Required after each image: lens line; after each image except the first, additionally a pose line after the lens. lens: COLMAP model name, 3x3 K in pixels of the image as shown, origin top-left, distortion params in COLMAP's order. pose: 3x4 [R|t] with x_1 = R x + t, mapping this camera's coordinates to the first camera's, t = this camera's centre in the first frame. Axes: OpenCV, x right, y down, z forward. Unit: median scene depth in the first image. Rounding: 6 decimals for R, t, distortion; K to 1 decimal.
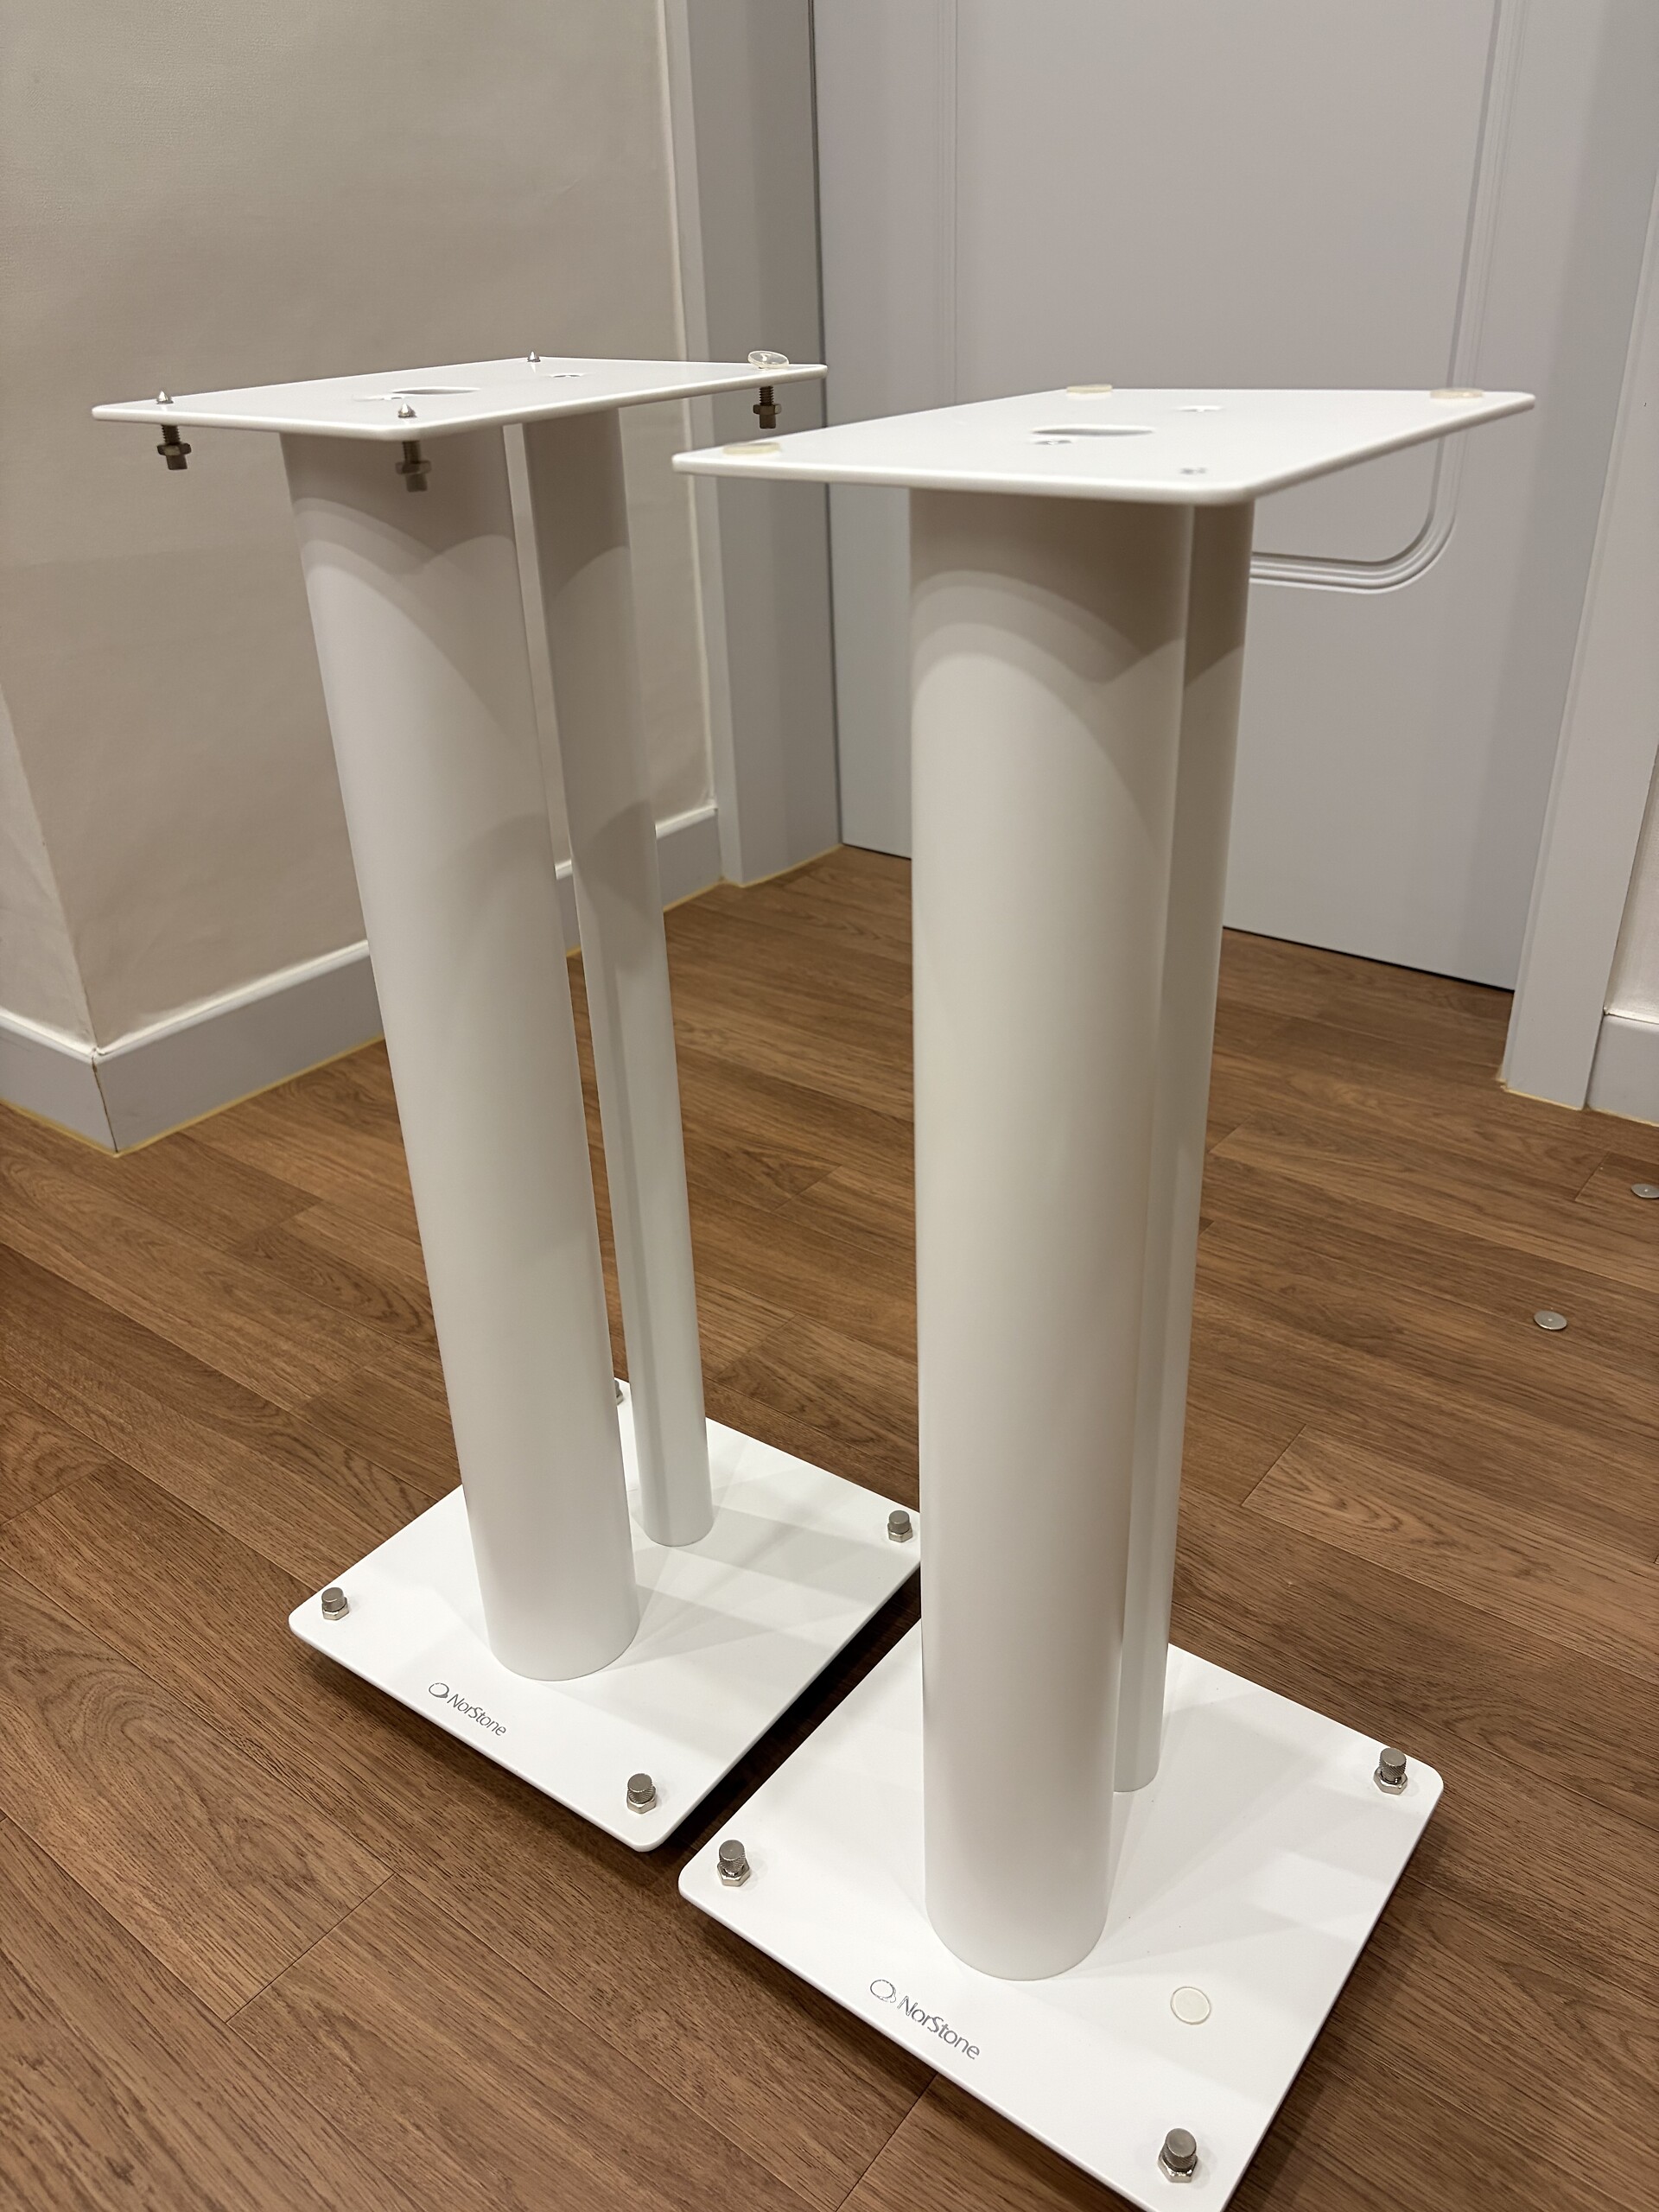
lens RADIAL K [[1674.5, 0, 836.0], [0, 1674.5, 1123.7], [0, 0, 1]] dist [0.049210, -0.056955]
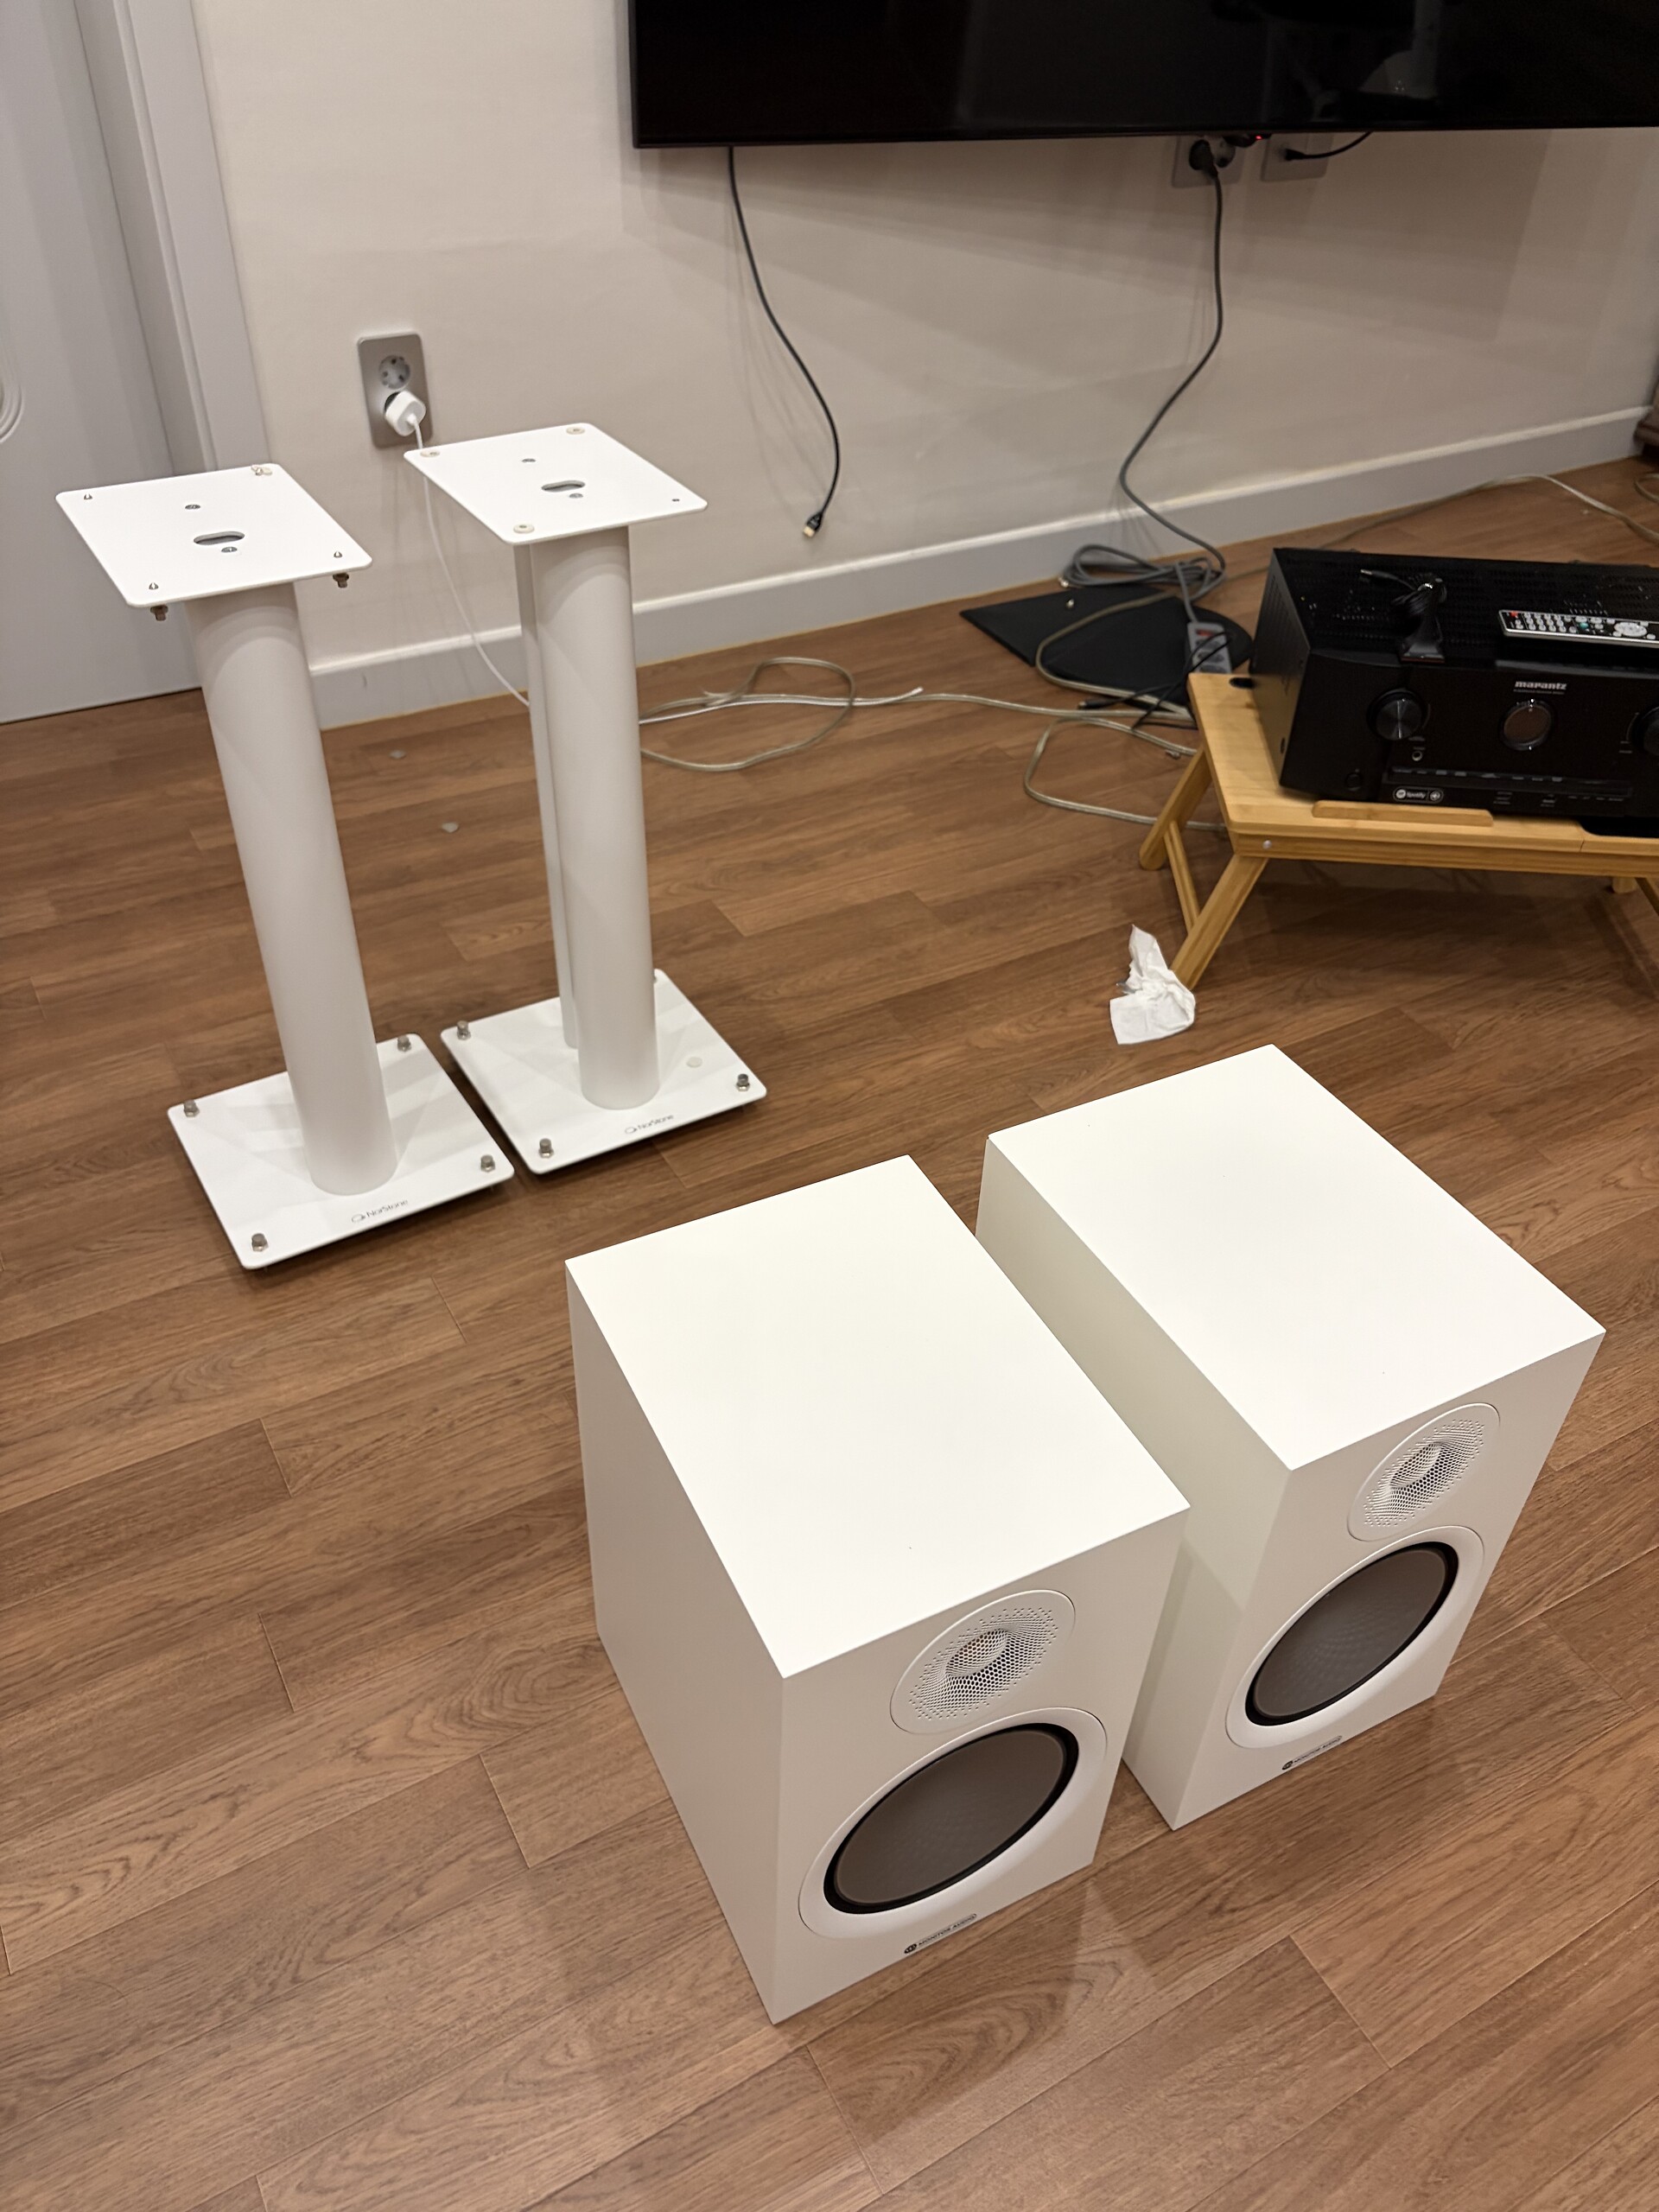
lens RADIAL K [[1674.5, 0, 809.6], [0, 1674.5, 1132.1], [0, 0, 1]] dist [0.049210, -0.056955]
pose [[0.389721, -0.561411, 0.730024, -1.150864], [0.396717, 0.817723, 0.417068, -0.268352], [-0.831104, 0.127073, 0.541405, -0.358217]]
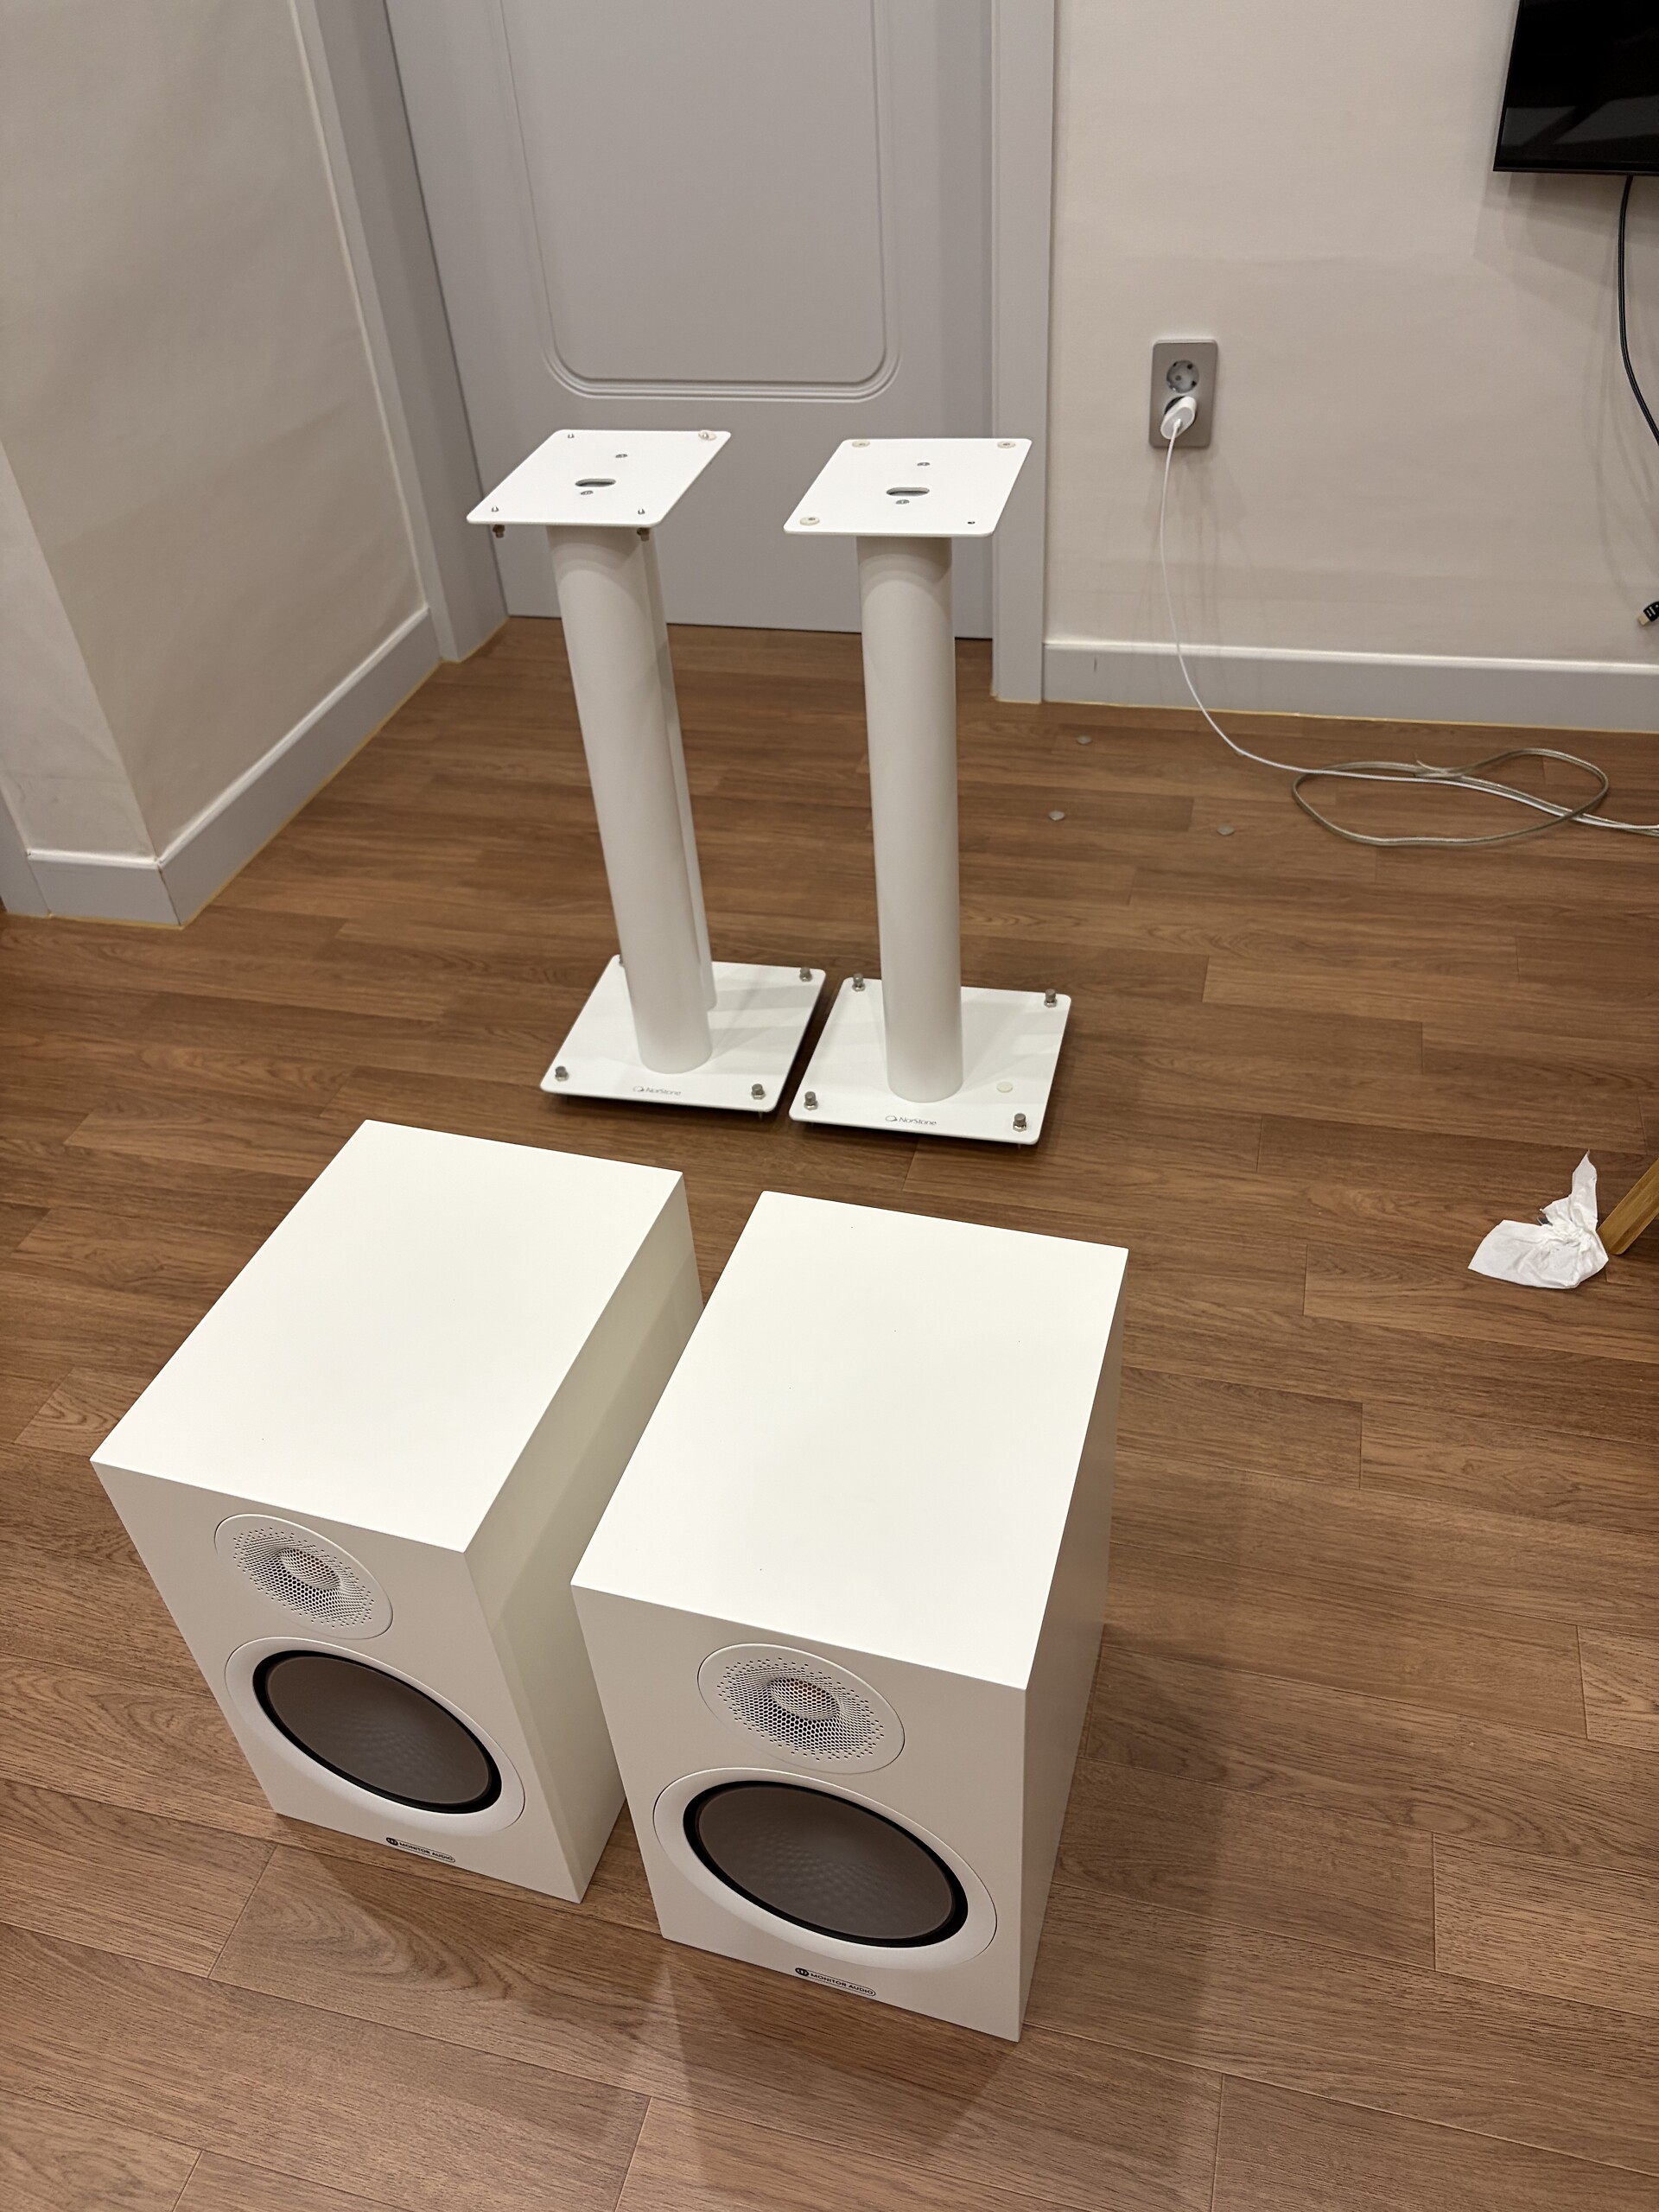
lens RADIAL K [[1674.5, 0, 820.1], [0, 1674.5, 1113.7], [0, 0, 1]] dist [0.049210, -0.056955]
pose [[0.922457, -0.267996, 0.277940, -0.531399], [0.215797, 0.954798, 0.204430, -0.009869], [-0.320163, -0.128600, 0.938593, -0.894529]]
